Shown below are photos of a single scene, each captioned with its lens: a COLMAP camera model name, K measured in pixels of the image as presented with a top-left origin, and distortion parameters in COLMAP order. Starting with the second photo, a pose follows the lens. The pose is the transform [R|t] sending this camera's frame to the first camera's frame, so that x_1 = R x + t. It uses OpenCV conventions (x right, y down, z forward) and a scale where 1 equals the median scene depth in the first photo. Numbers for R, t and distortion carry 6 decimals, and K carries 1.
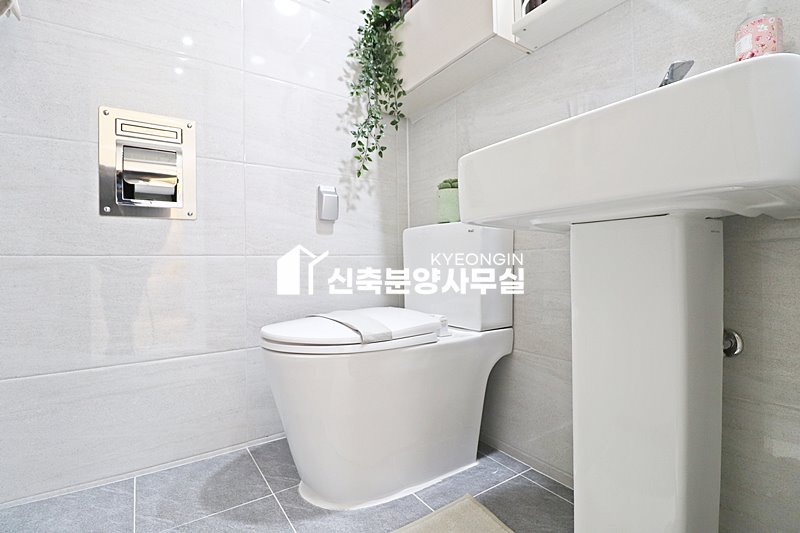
lens RADIAL K [[380.9, 0, 399.0], [0, 380.9, 264.9], [0, 0, 1]] dist [-0.004166, -0.001673]
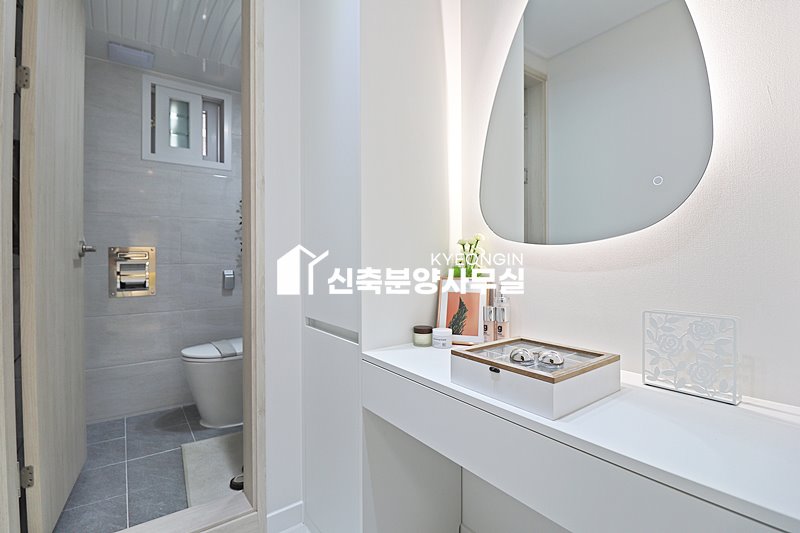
lens RADIAL K [[380.9, 0, 401.2], [0, 380.9, 263.2], [0, 0, 1]] dist [-0.004166, -0.001673]
pose [[0.999474, 0.006620, 0.031749, 0.815092], [-0.006869, 0.999946, 0.007742, -0.355403], [-0.031696, -0.007956, 0.999466, -1.225834]]
